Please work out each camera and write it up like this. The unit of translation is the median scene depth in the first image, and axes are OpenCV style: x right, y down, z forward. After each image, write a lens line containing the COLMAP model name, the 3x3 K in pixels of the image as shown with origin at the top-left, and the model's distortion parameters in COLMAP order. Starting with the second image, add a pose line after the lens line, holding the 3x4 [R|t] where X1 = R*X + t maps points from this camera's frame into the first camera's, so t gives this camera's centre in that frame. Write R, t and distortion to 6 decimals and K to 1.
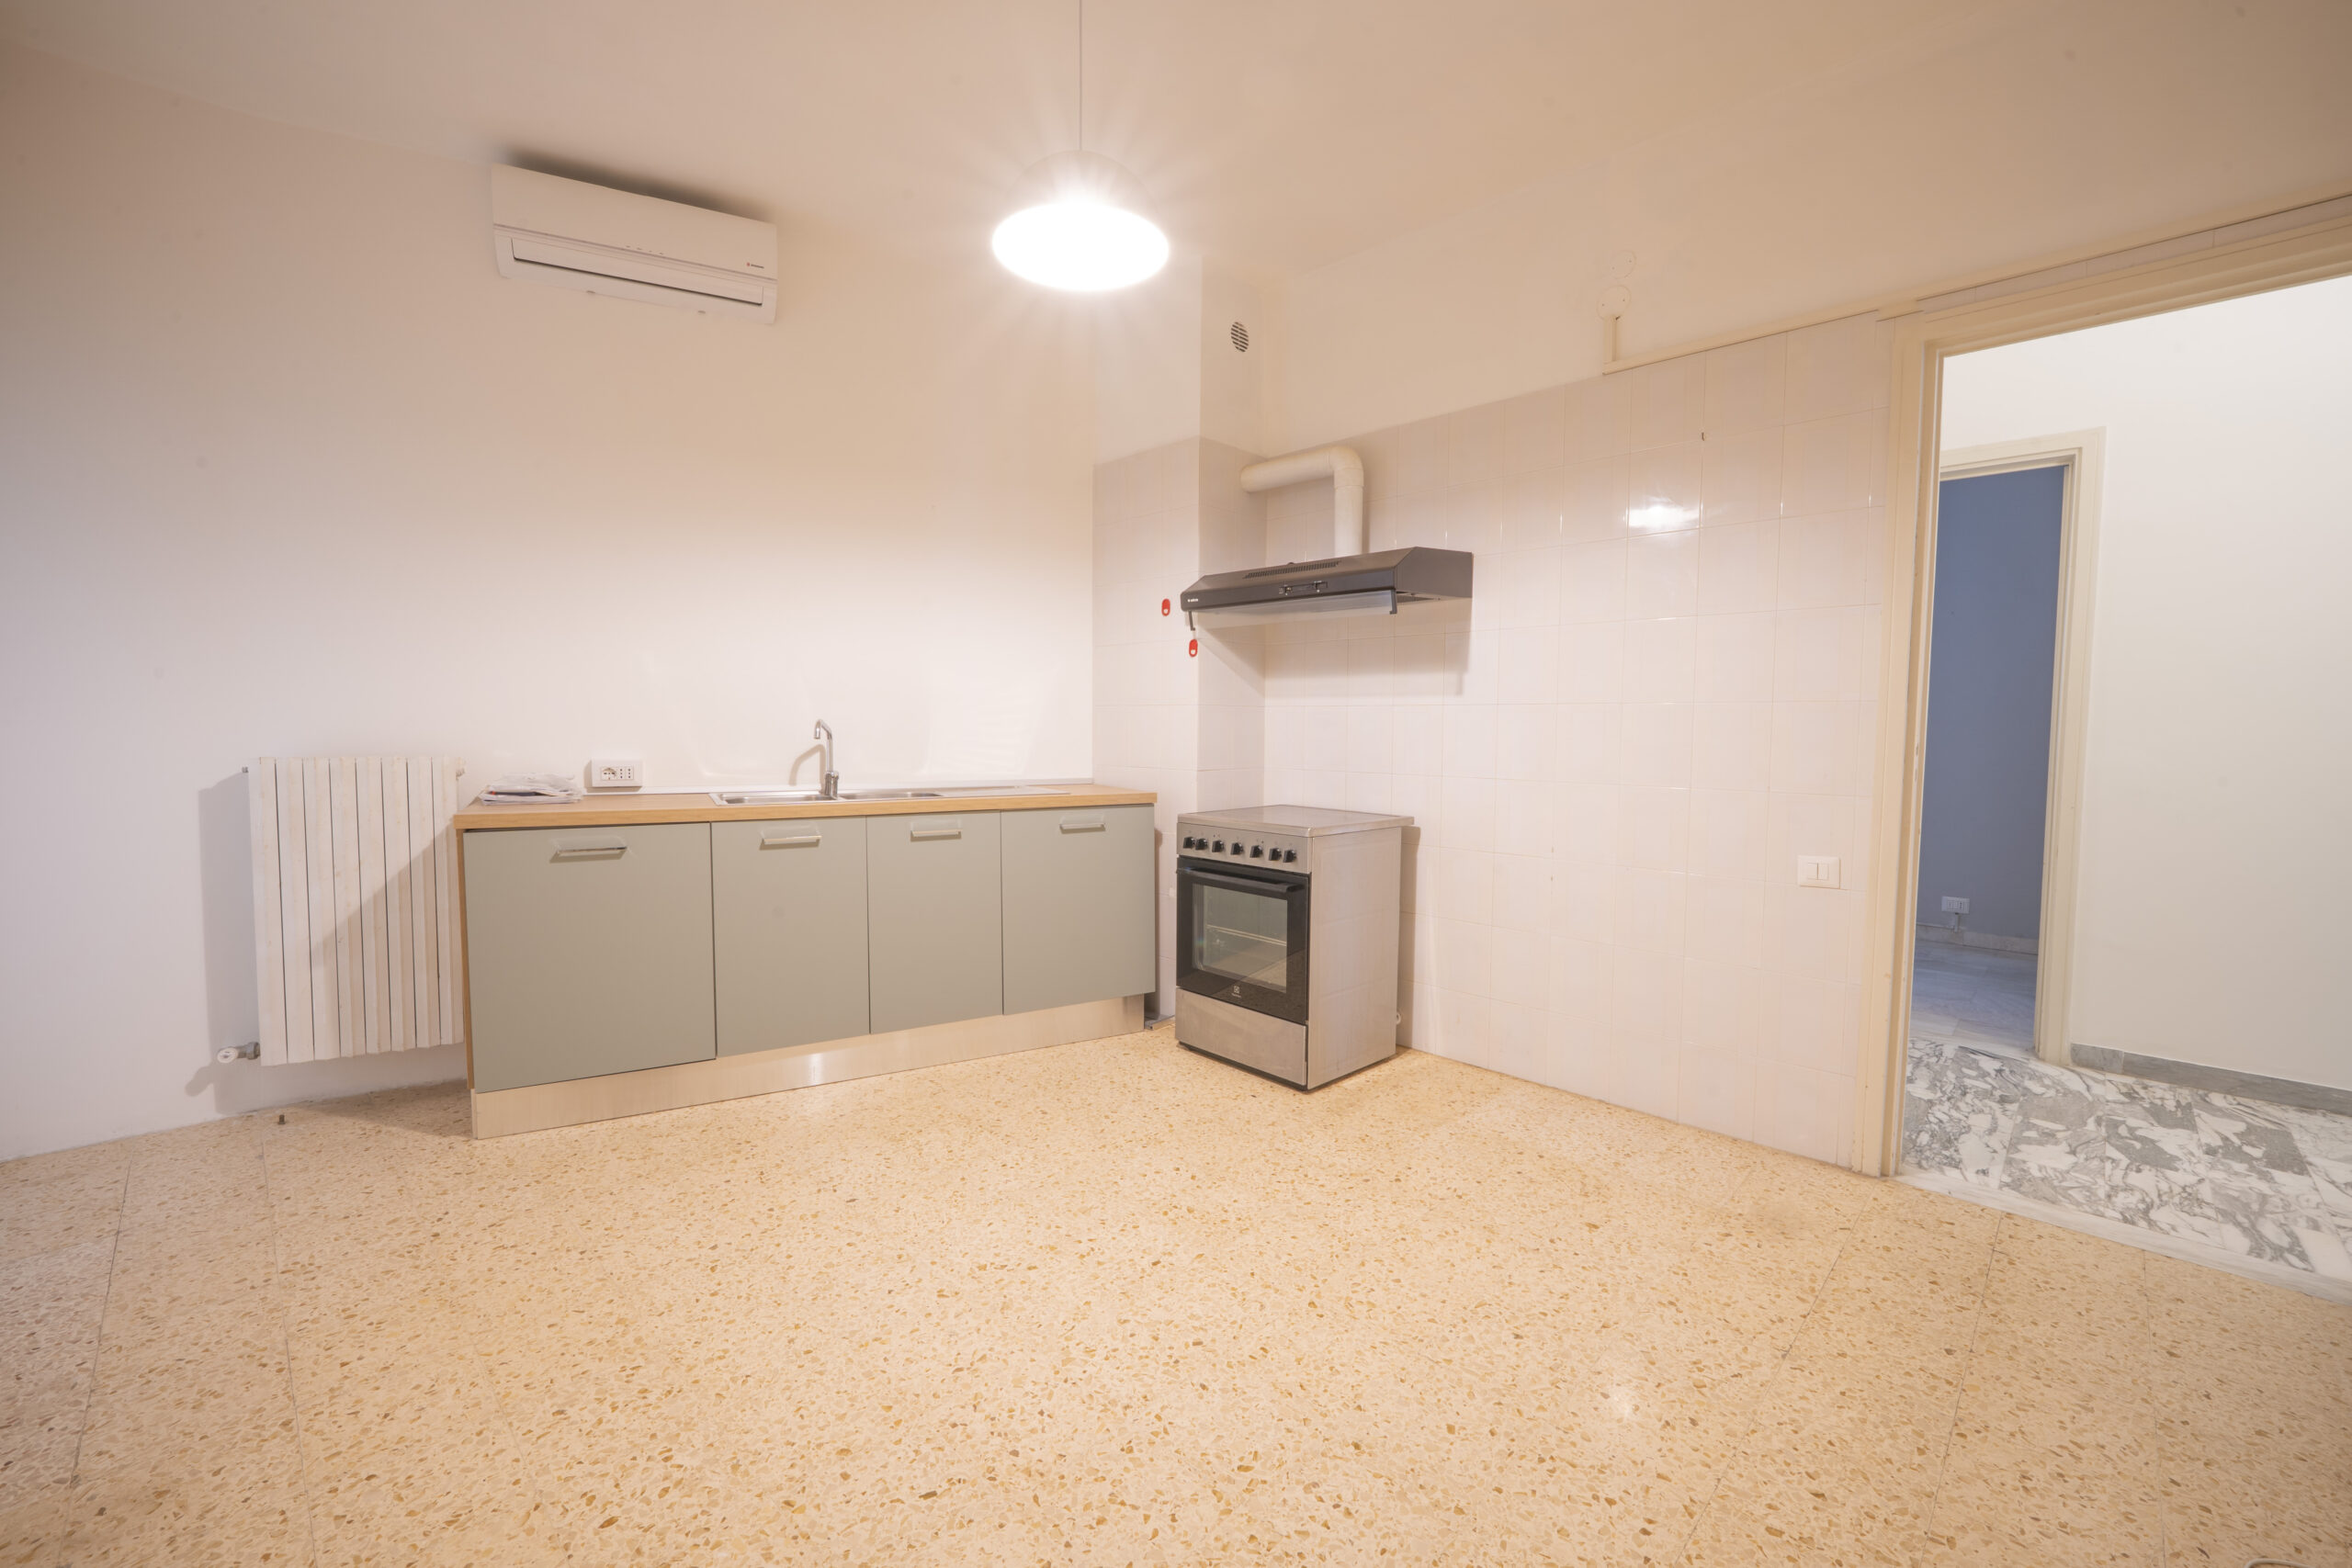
lens RADIAL K [[952.2, 0, 1174.6], [0, 952.2, 779.9], [0, 0, 1]] dist [-0.009870, -0.000858]
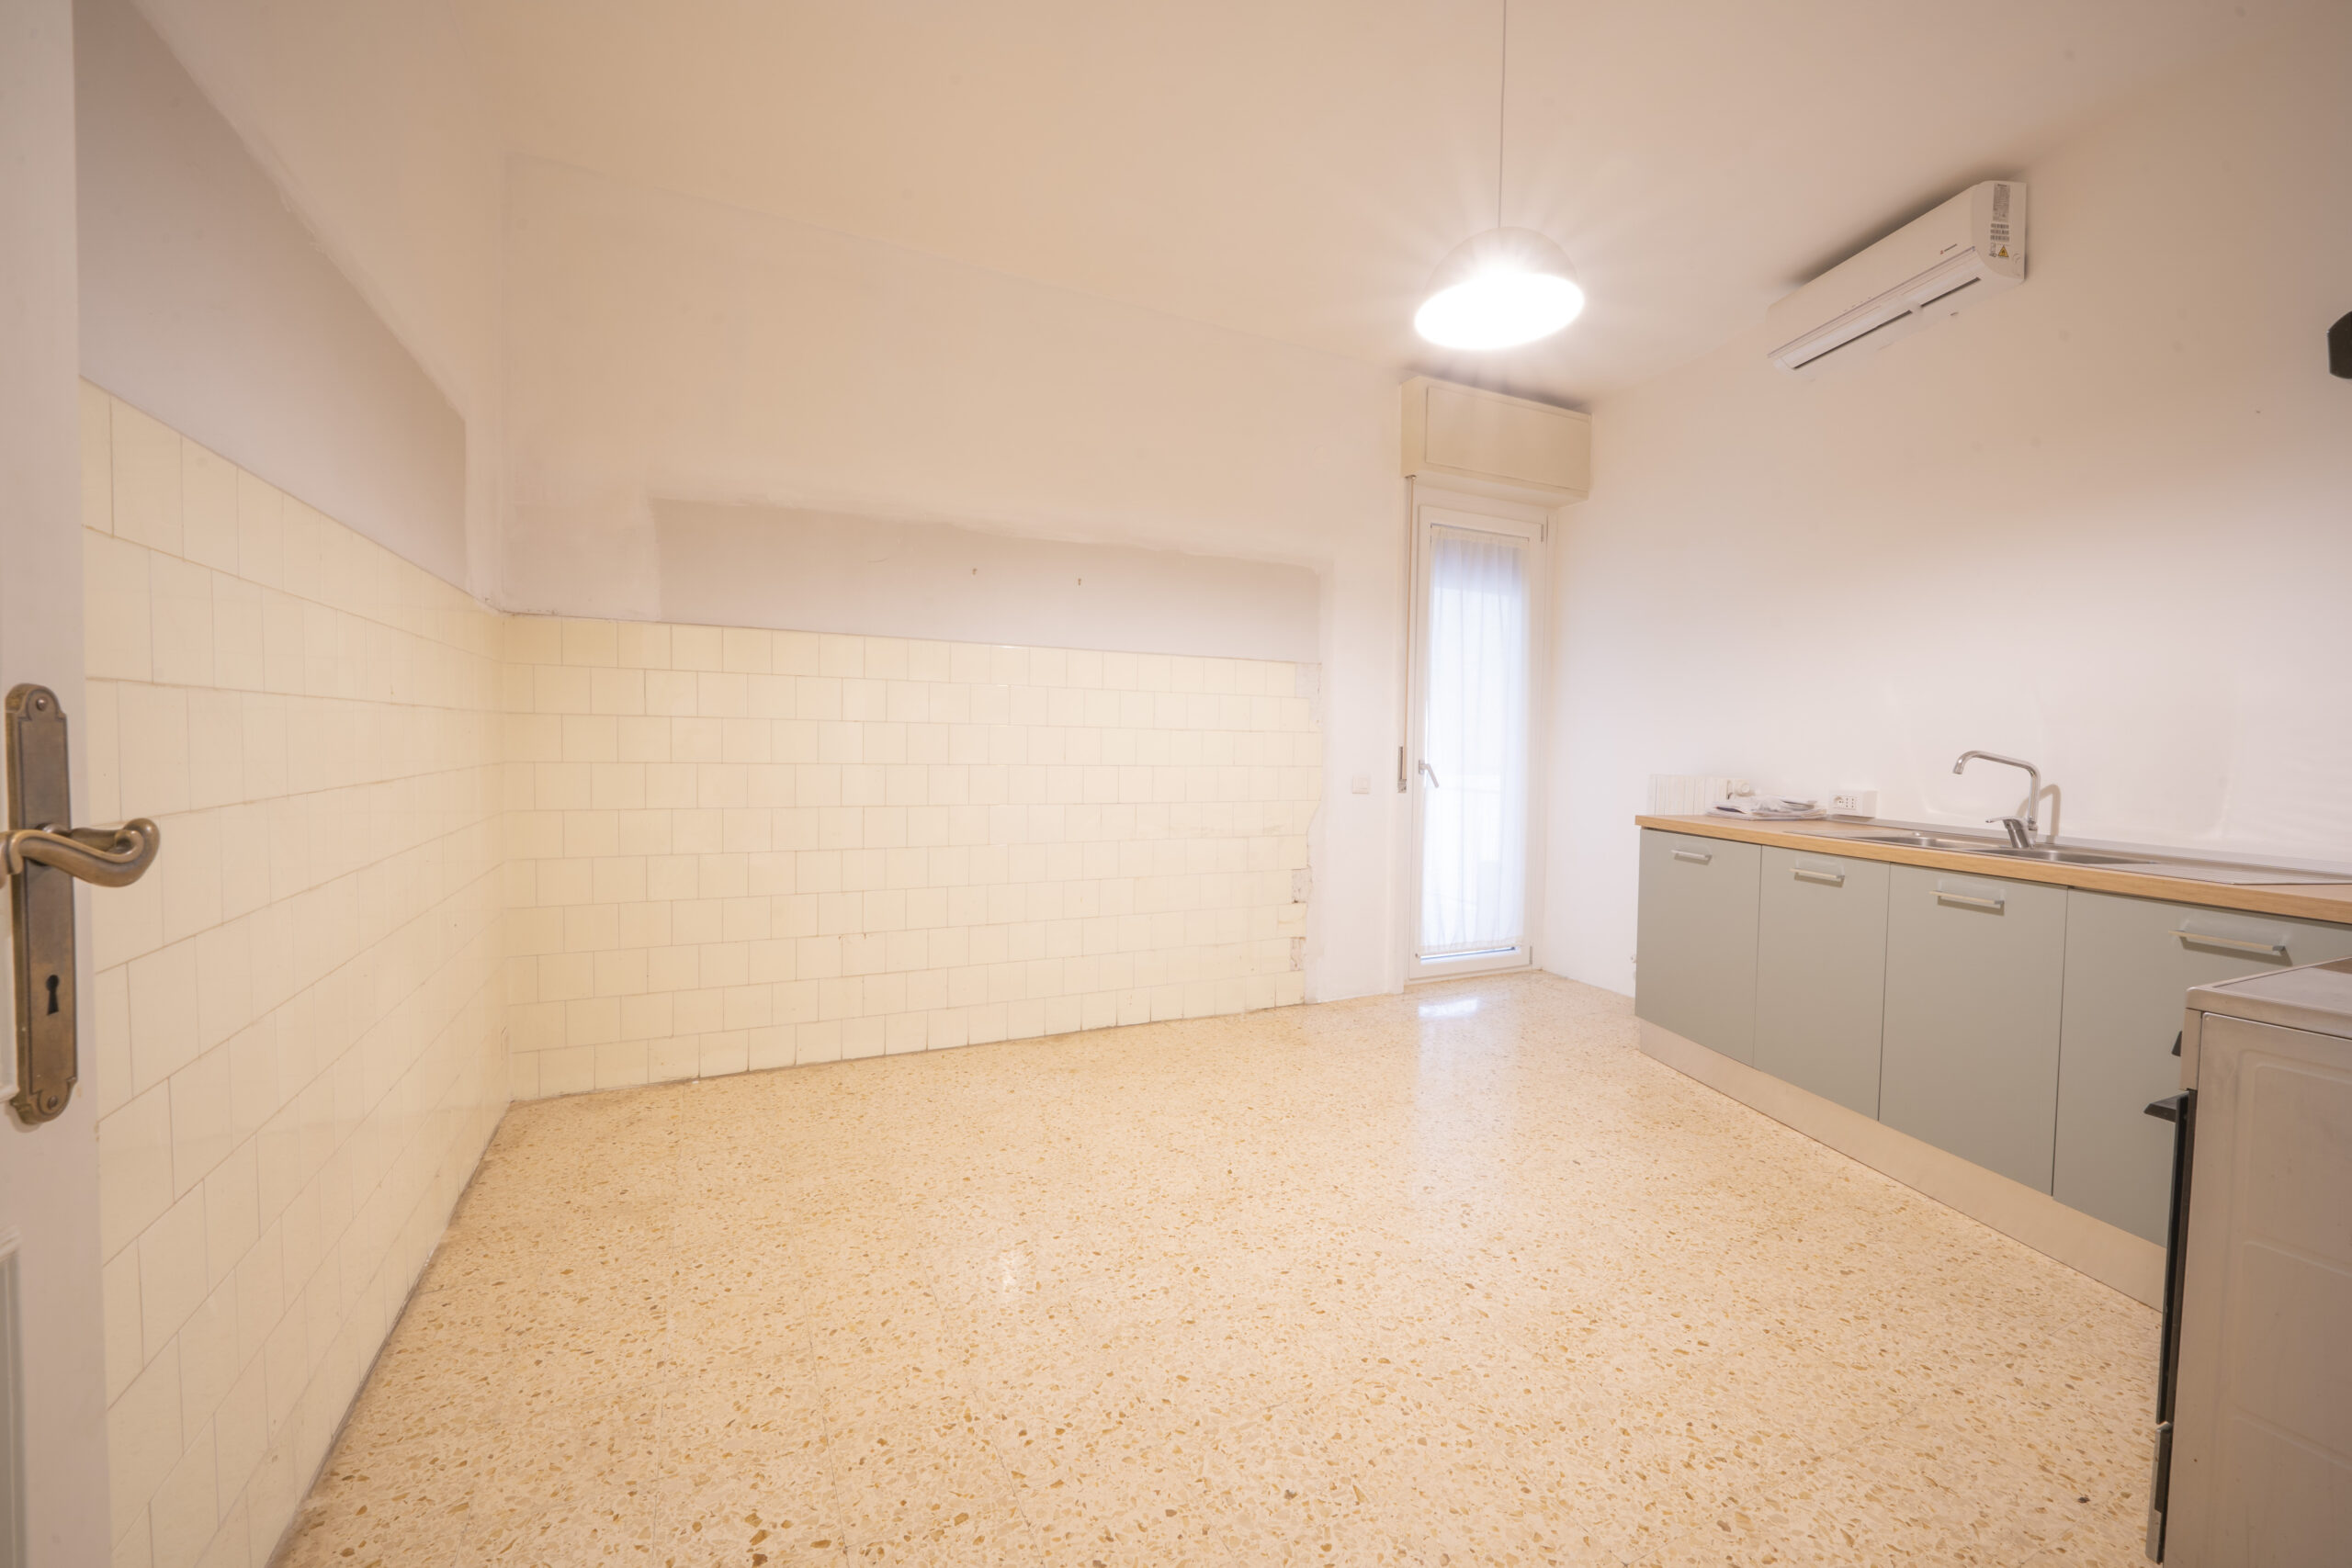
lens RADIAL K [[952.2, 0, 1174.6], [0, 952.2, 779.9], [0, 0, 1]] dist [-0.009870, -0.000858]
pose [[-0.329486, 0.022463, -0.943893, 1.365830], [-0.079038, 0.995552, 0.051282, -0.057910], [0.940846, 0.091501, -0.326245, 1.339454]]
